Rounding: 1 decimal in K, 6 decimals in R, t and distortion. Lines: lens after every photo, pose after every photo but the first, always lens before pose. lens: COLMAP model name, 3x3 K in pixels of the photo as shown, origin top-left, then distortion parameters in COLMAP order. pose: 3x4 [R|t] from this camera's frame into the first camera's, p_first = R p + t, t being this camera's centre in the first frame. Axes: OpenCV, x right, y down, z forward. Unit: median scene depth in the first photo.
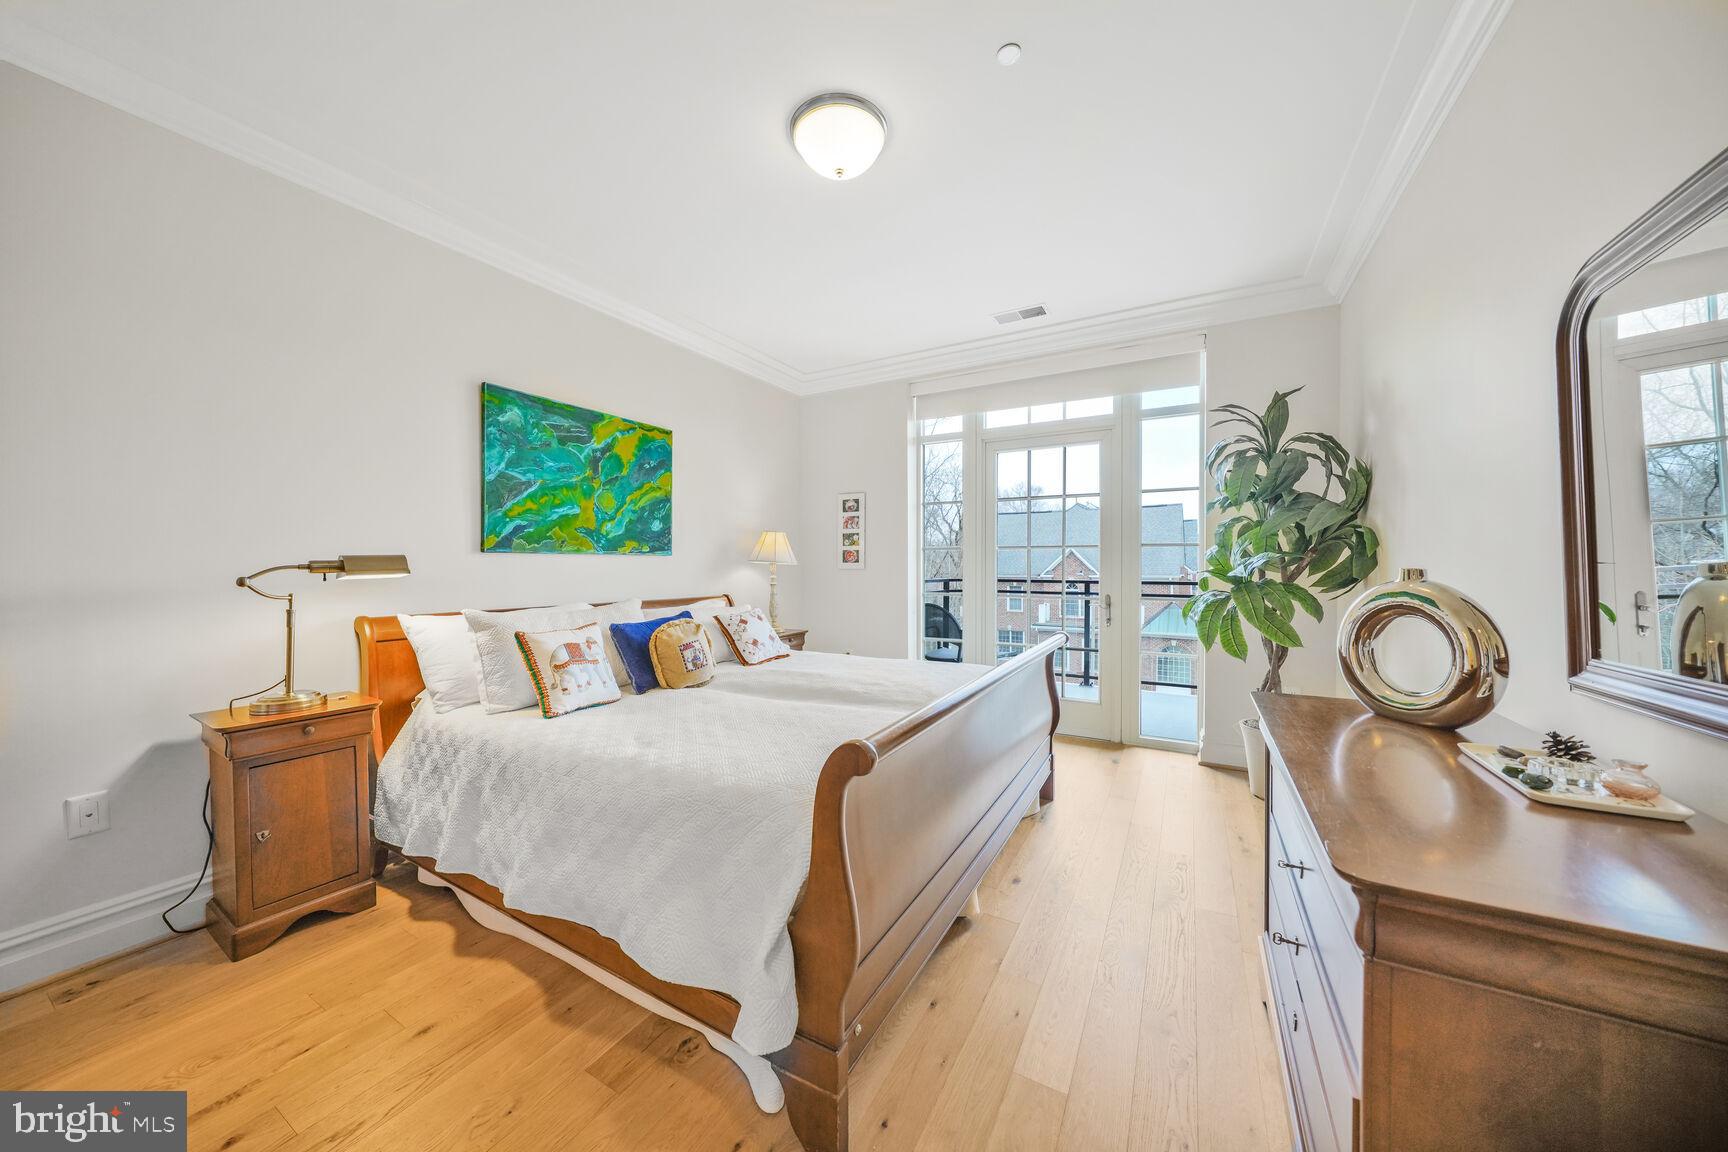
lens RADIAL K [[598.8, 0, 852.8], [0, 598.8, 565.4], [0, 0, 1]] dist [-0.002141, 0.000360]
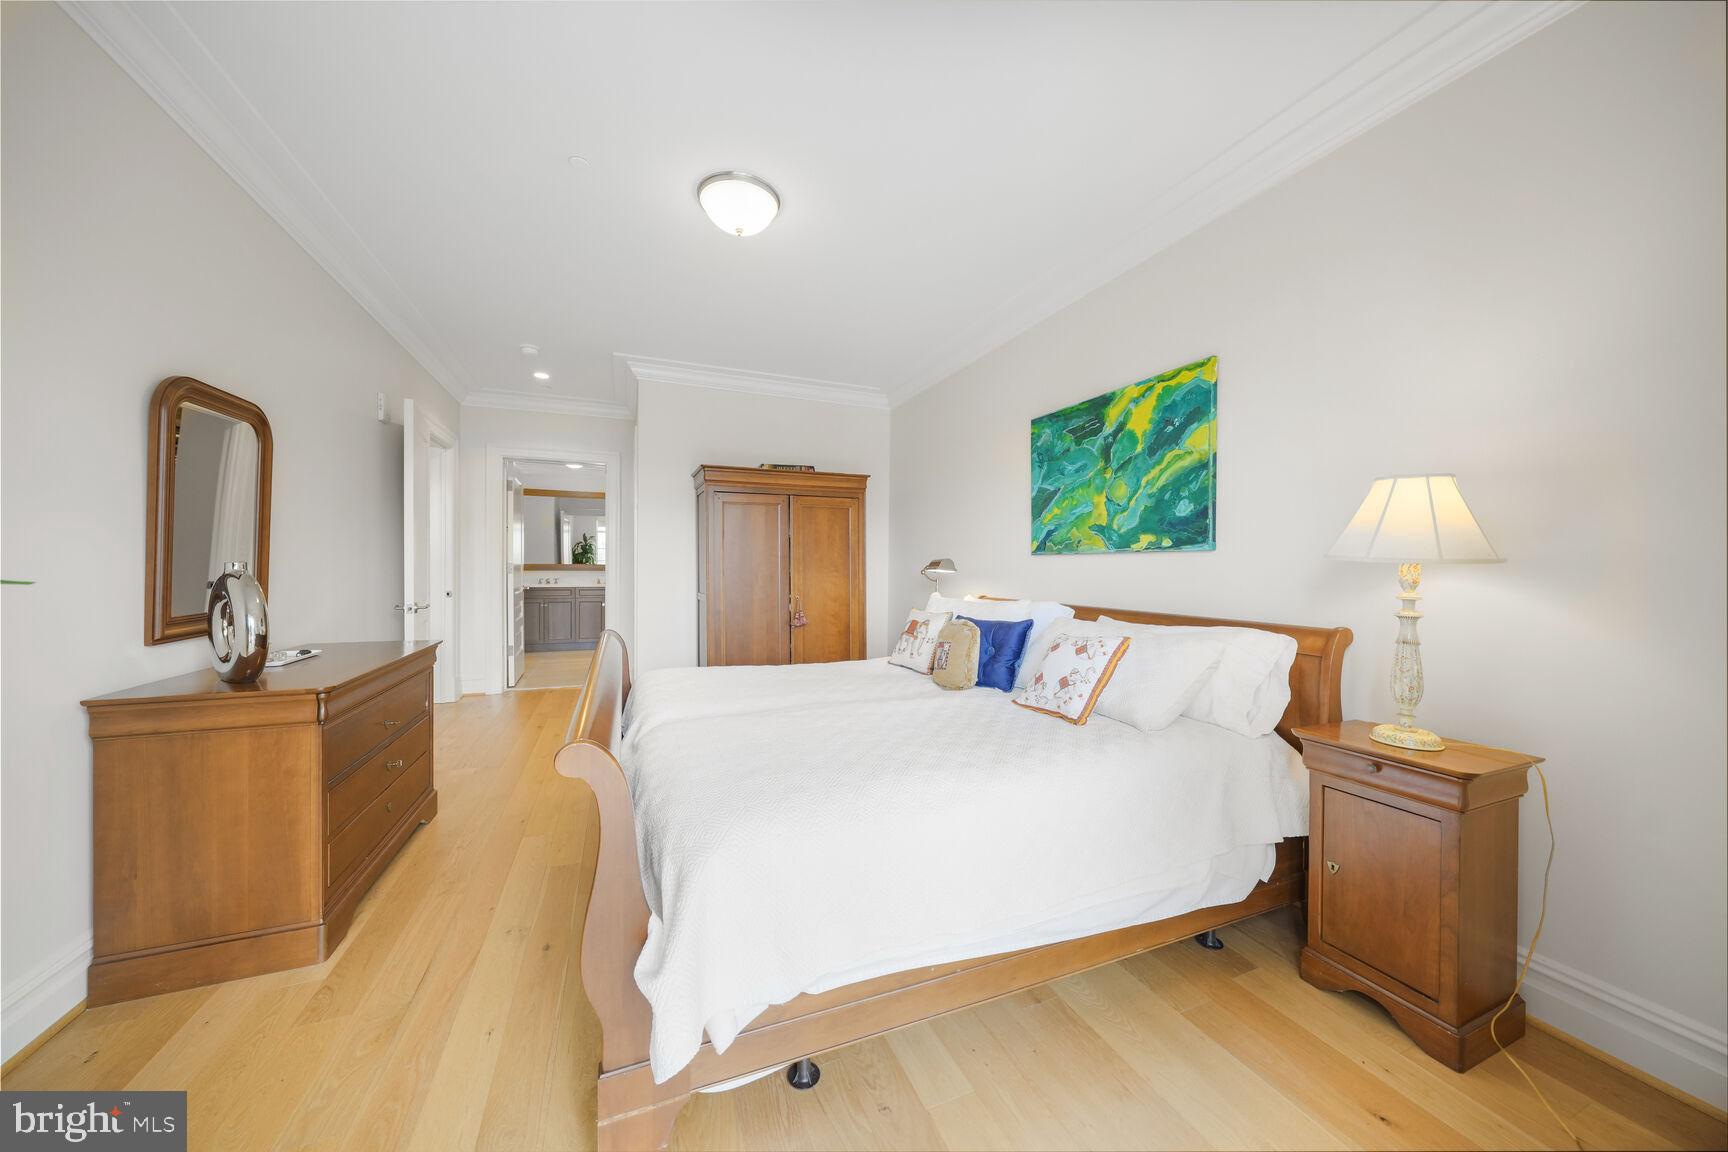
lens RADIAL K [[598.8, 0, 862.7], [0, 598.8, 570.8], [0, 0, 1]] dist [-0.002141, 0.000360]
pose [[-0.623801, 0.003178, -0.781577, 0.487841], [-0.005335, 0.999951, 0.008325, 0.002573], [0.781565, 0.009363, -0.623753, 1.248090]]
